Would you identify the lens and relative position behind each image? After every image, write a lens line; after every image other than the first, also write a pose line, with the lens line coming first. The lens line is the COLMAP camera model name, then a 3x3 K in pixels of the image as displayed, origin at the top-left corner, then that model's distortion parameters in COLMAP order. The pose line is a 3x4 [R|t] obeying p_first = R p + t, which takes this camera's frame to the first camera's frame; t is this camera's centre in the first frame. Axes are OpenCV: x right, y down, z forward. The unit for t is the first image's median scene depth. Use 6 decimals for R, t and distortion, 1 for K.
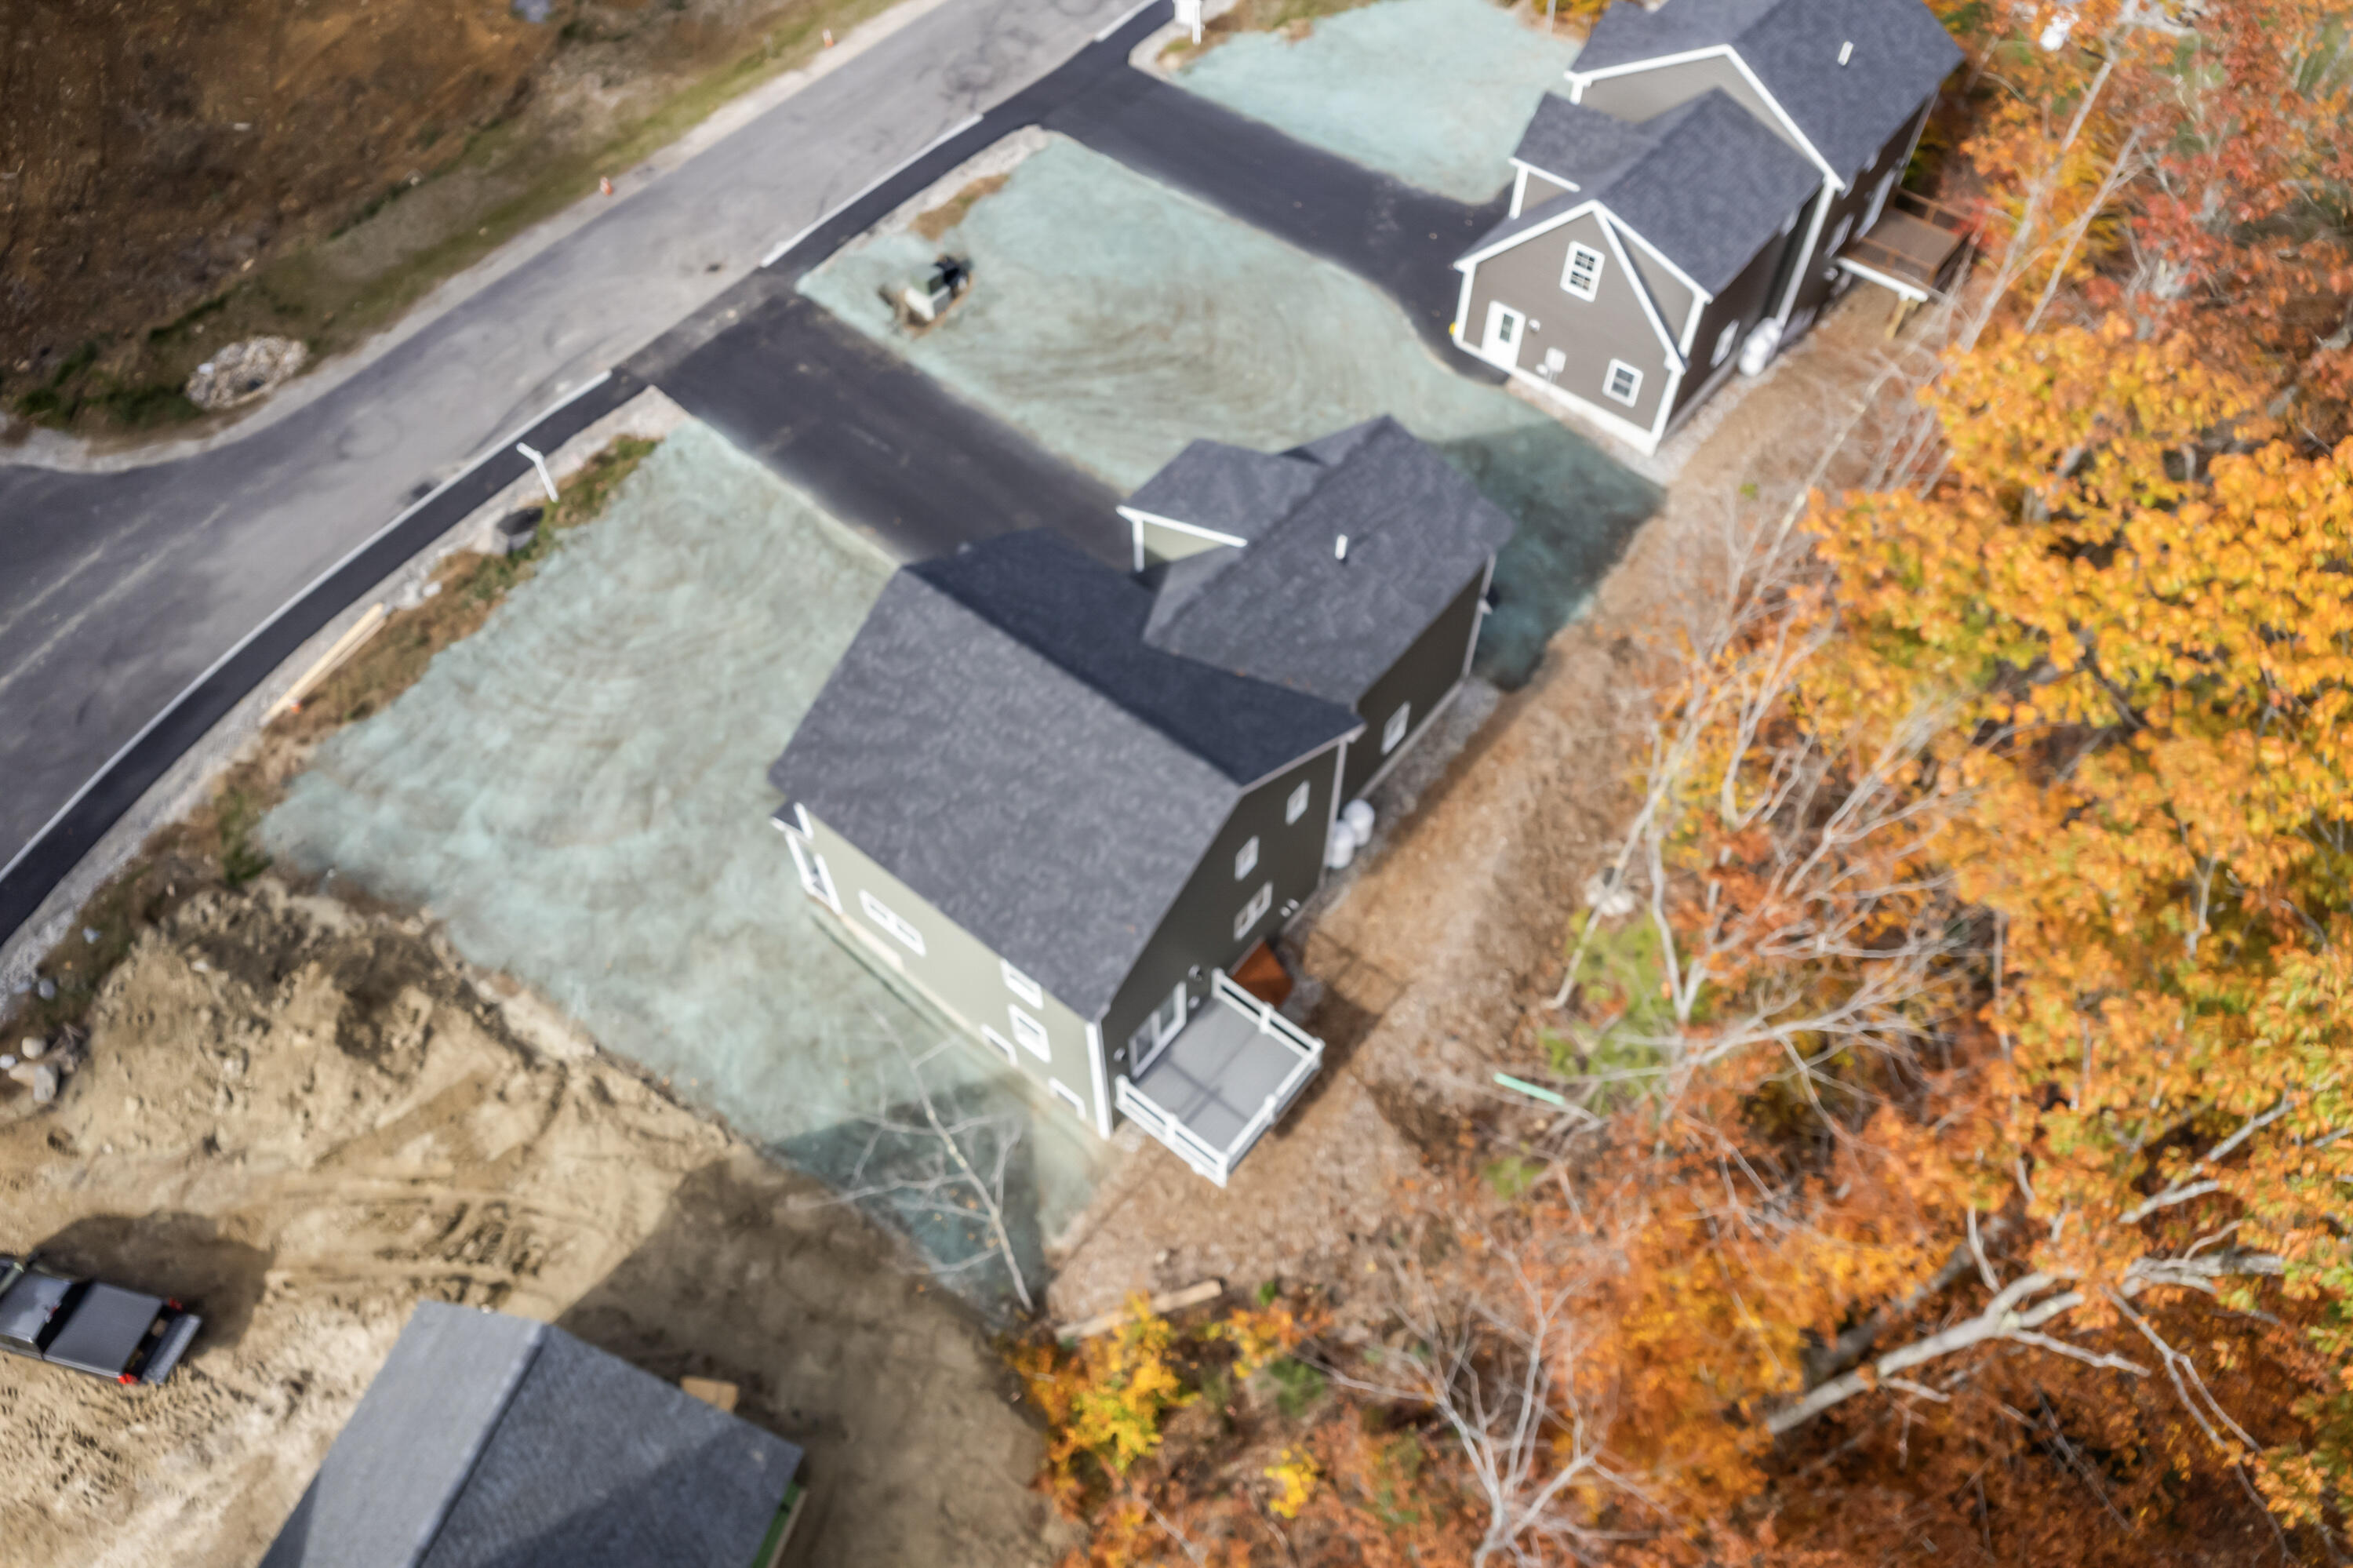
lens RADIAL K [[1496.4, 0, 1190.1], [0, 1496.4, 792.4], [0, 0, 1]] dist [-0.088292, 0.077580]
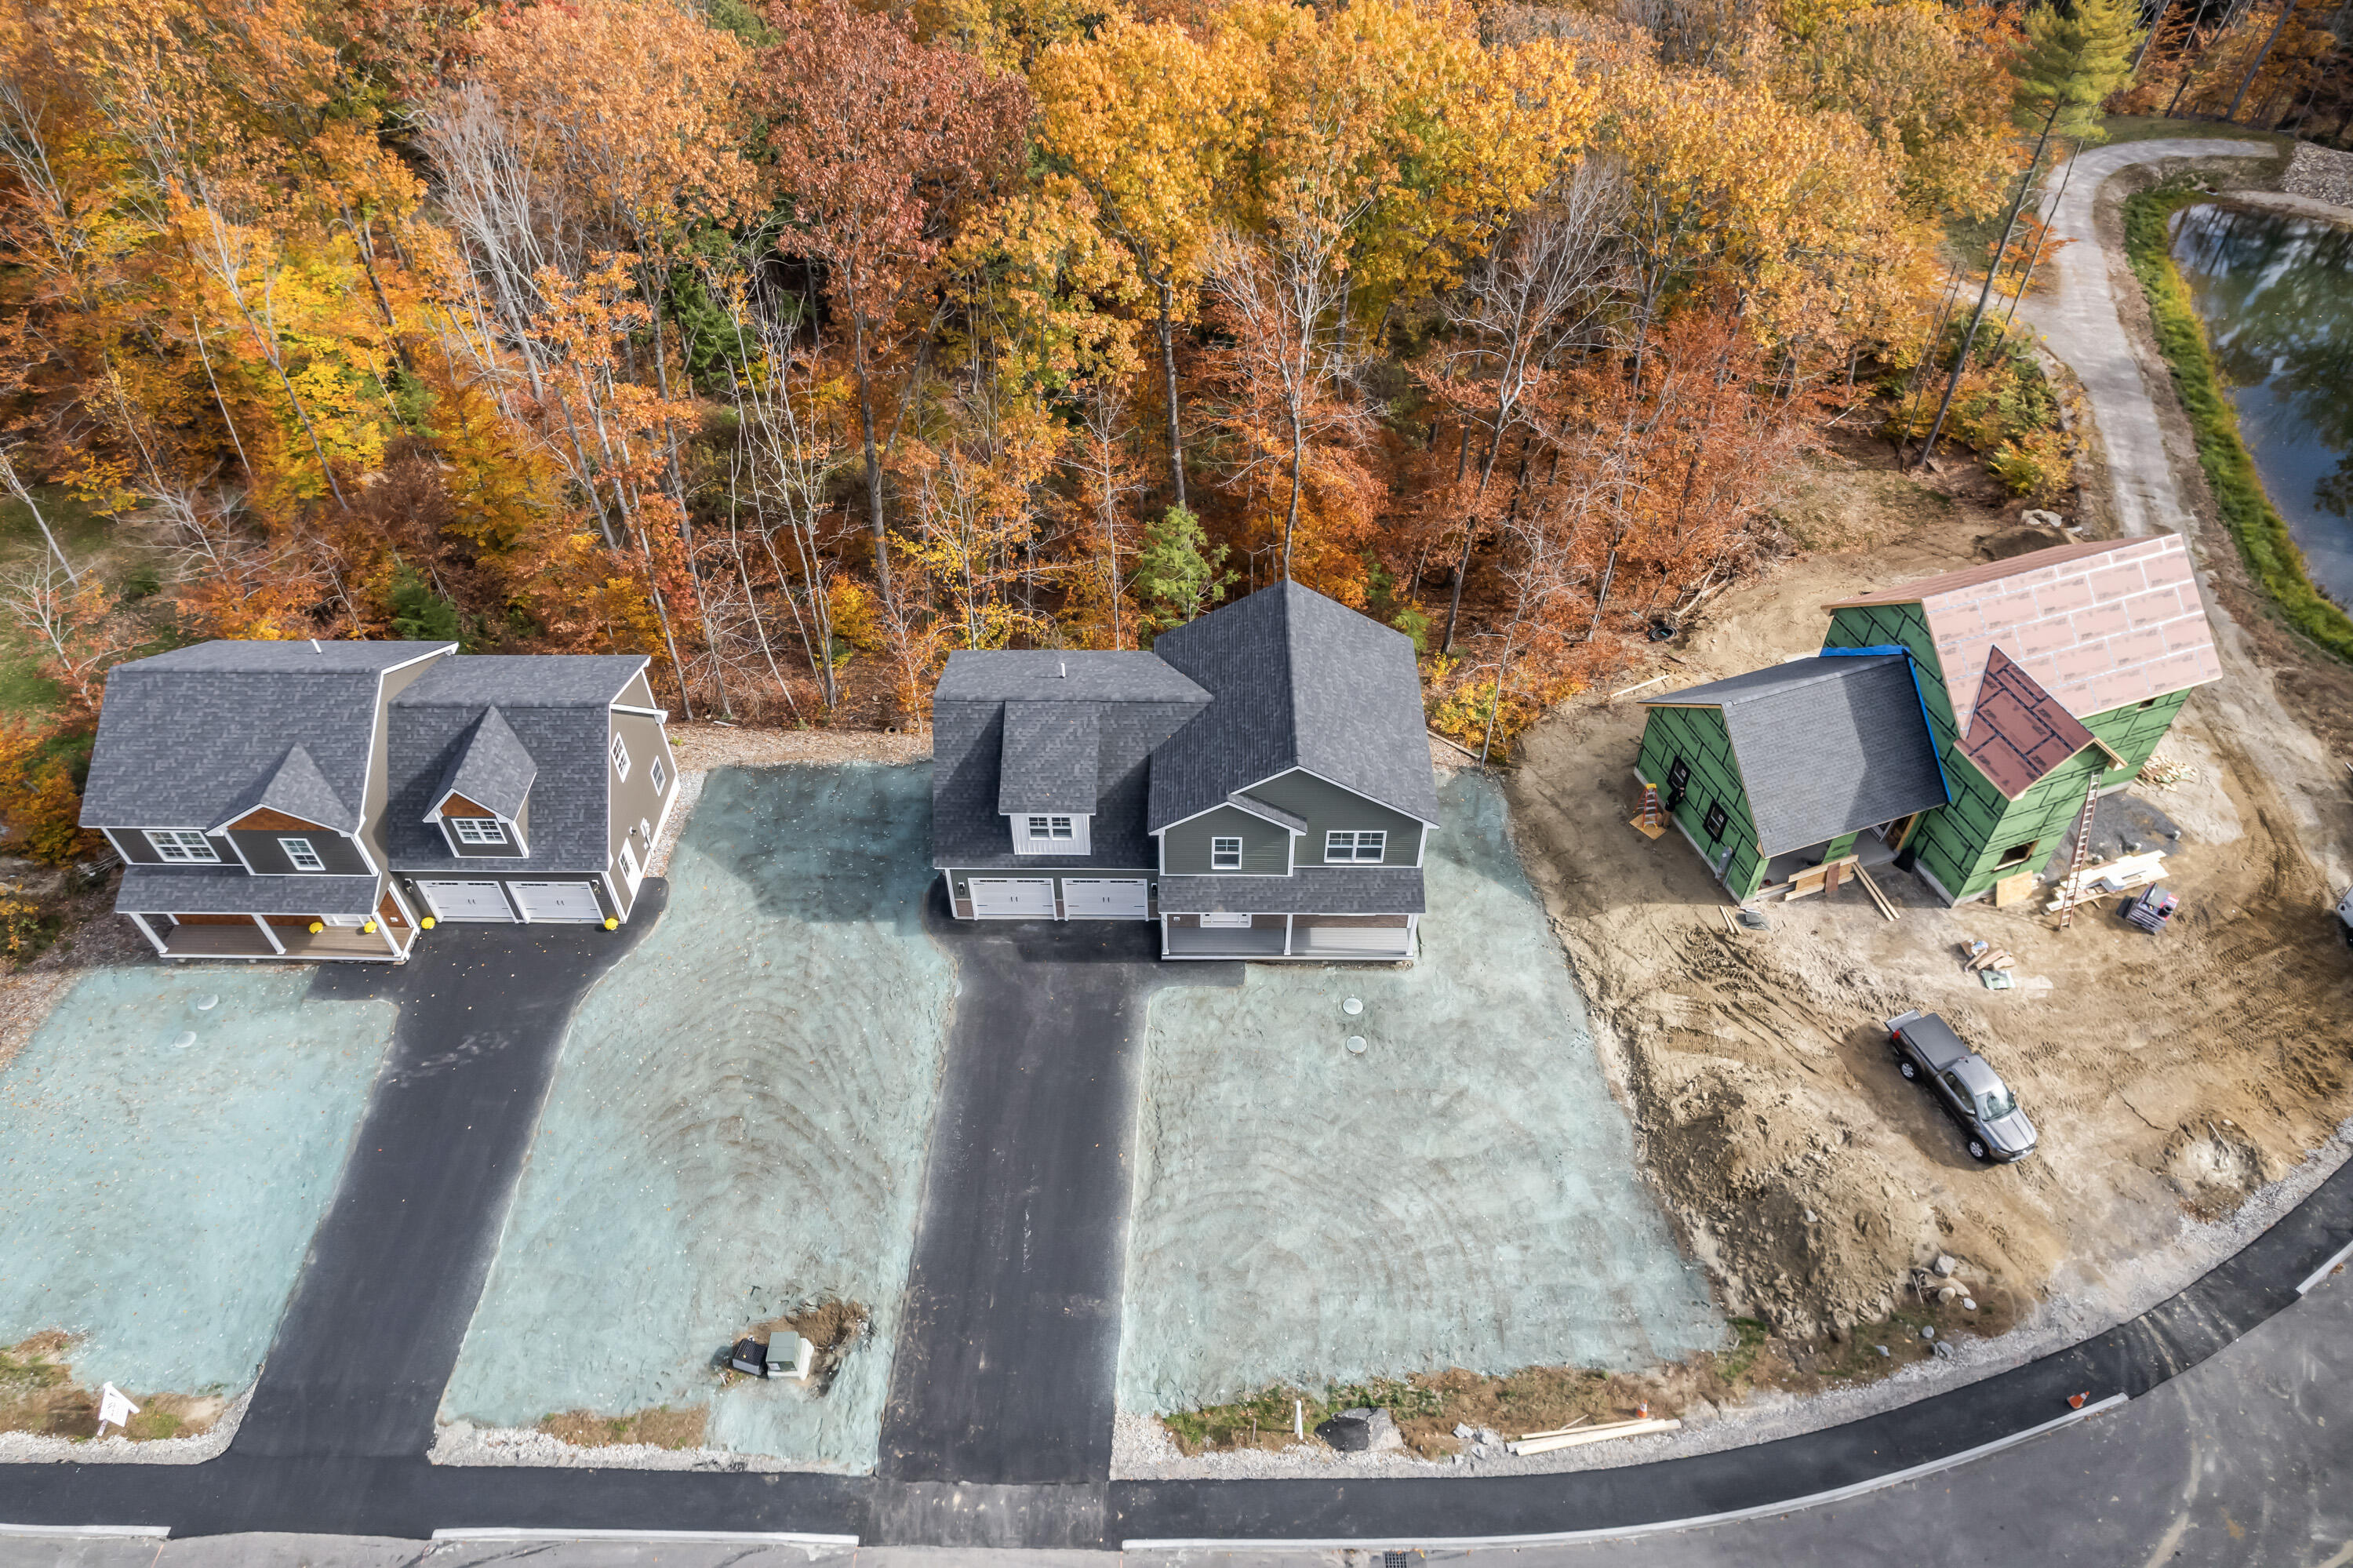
lens RADIAL K [[1496.4, 0, 1190.1], [0, 1496.4, 792.4], [0, 0, 1]] dist [-0.088292, 0.077580]
pose [[-0.618964, -0.559277, 0.551446, -0.684227], [0.656576, 0.016867, 0.754072, -0.942742], [-0.431036, 0.828809, 0.356768, 0.403616]]
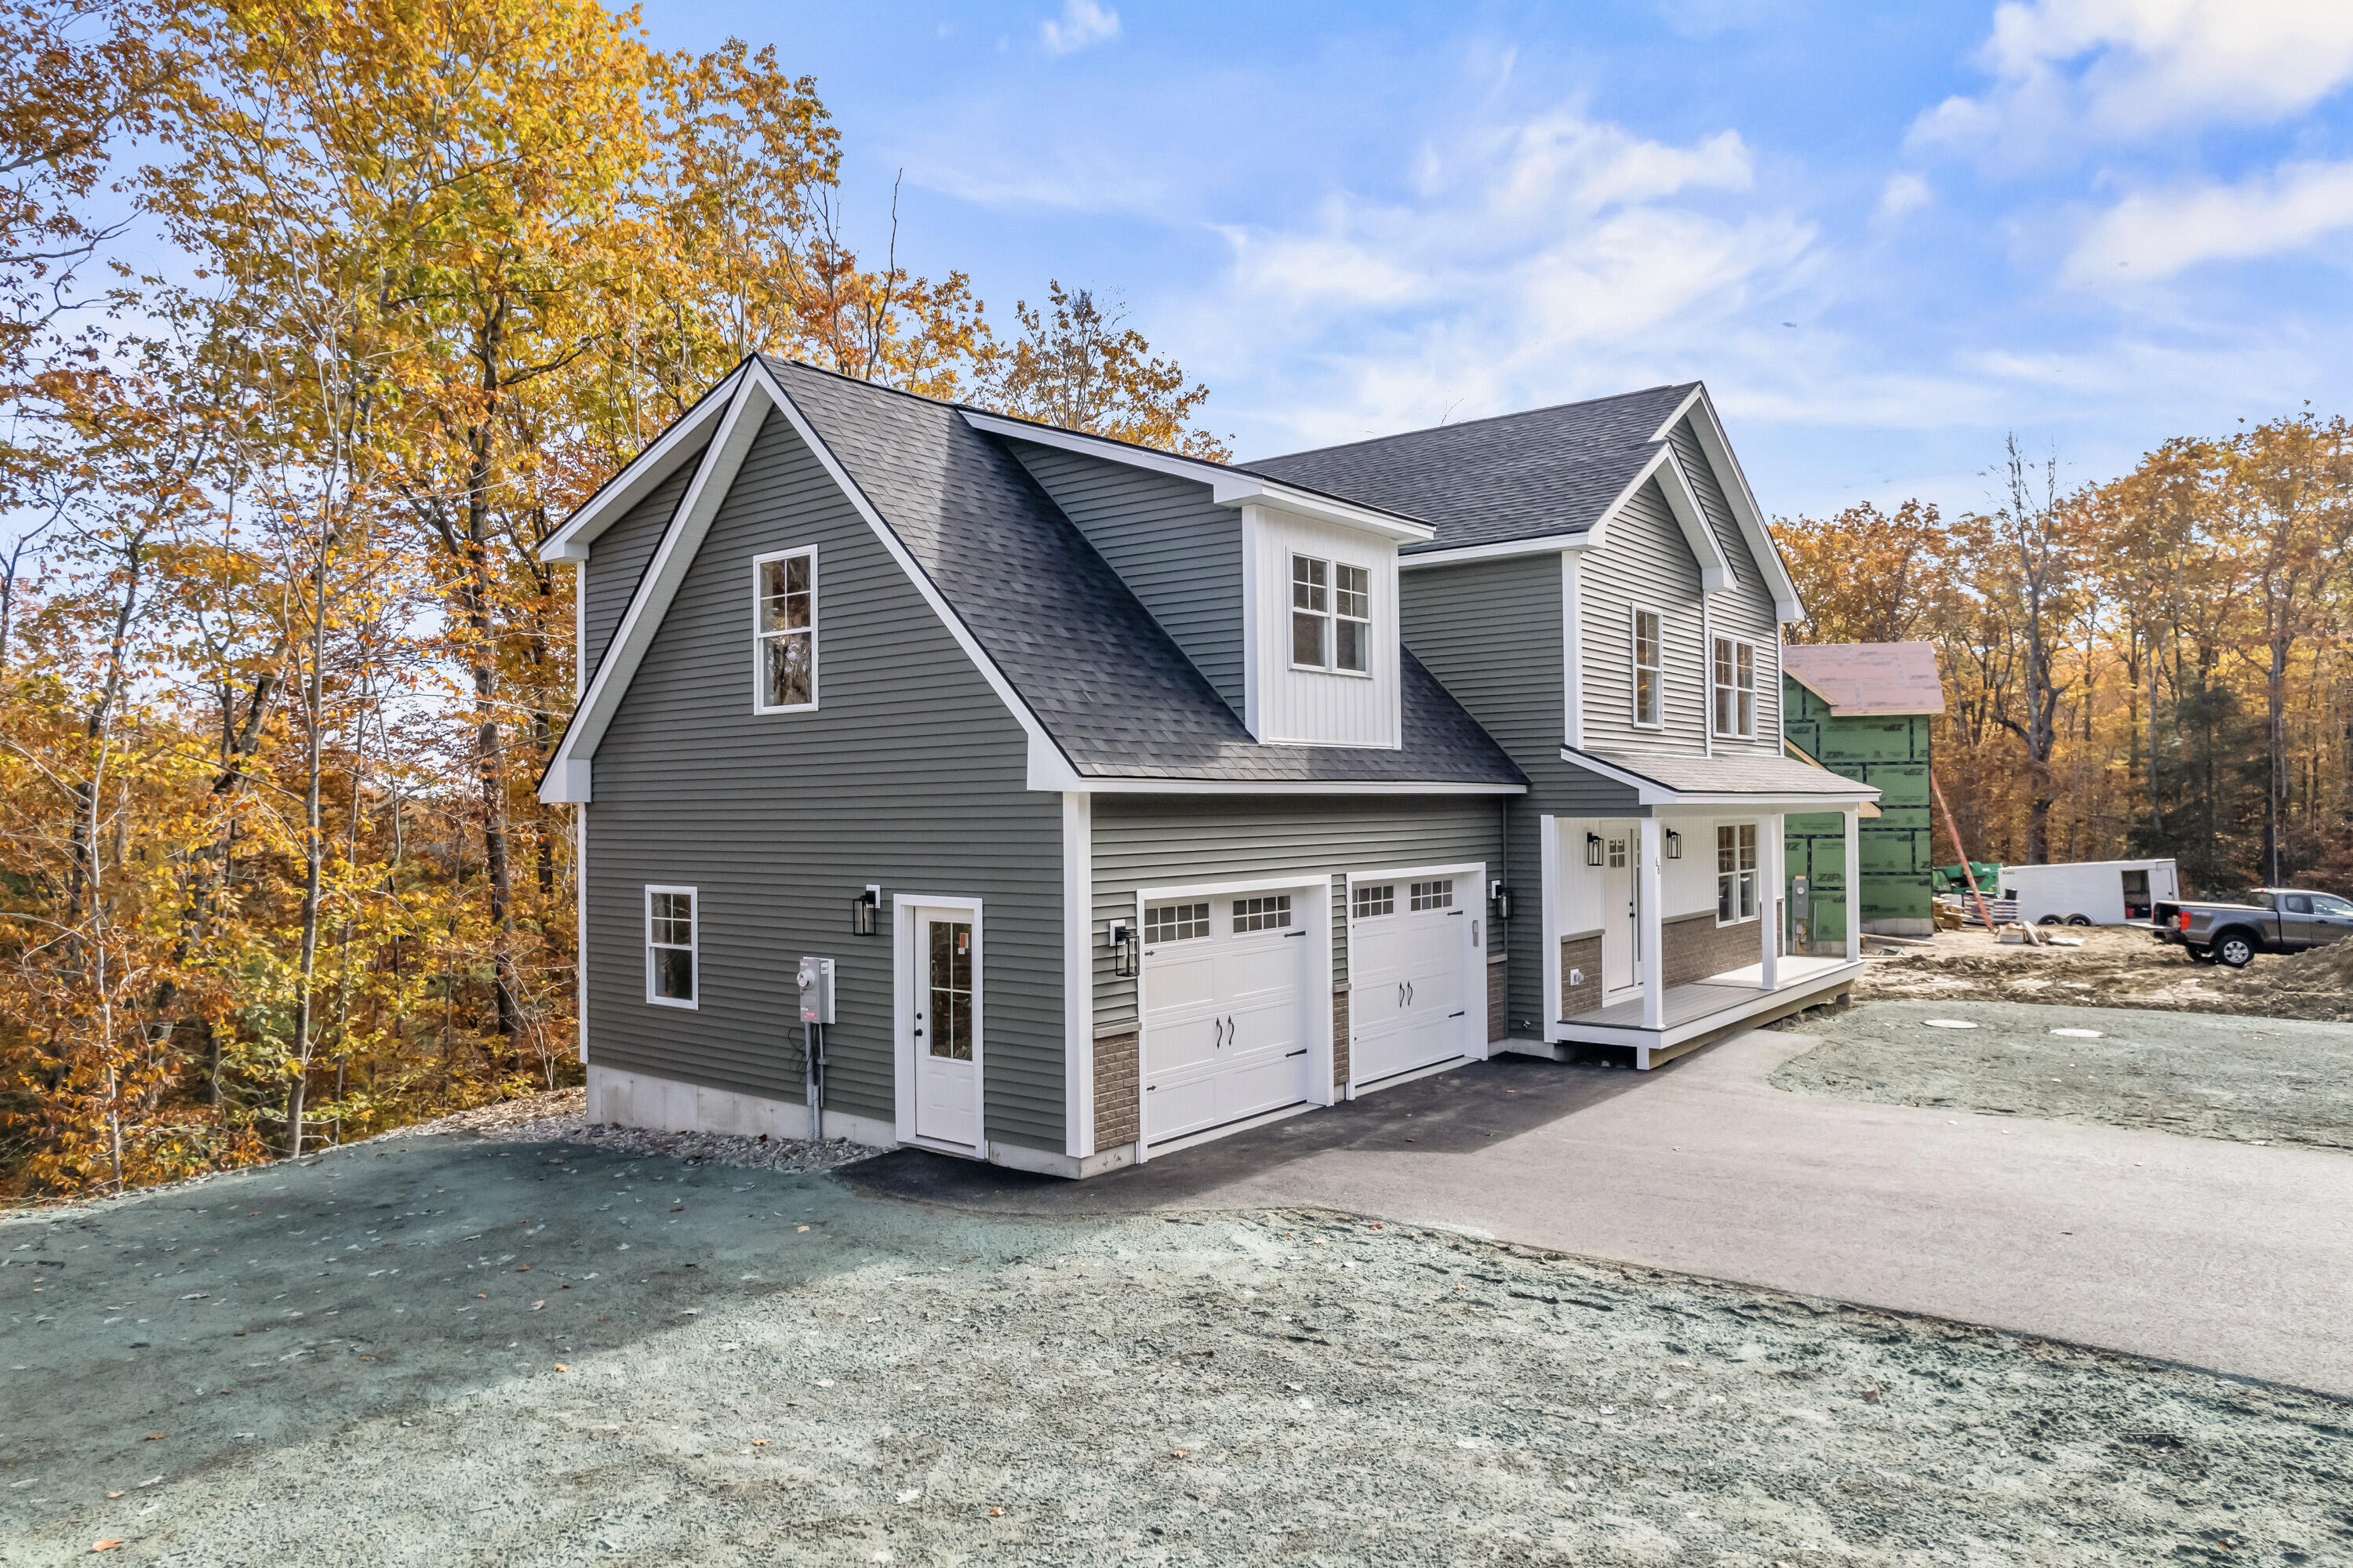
lens RADIAL K [[1494.0, 0, 1177.9], [0, 1494.0, 793.3], [0, 0, 1]] dist [-0.044201, 0.003878]
pose [[-0.999829, 0.018459, -0.001294, 0.021105], [0.009426, 0.568236, 0.822812, -0.418286], [0.015923, 0.822659, -0.568313, 1.094149]]
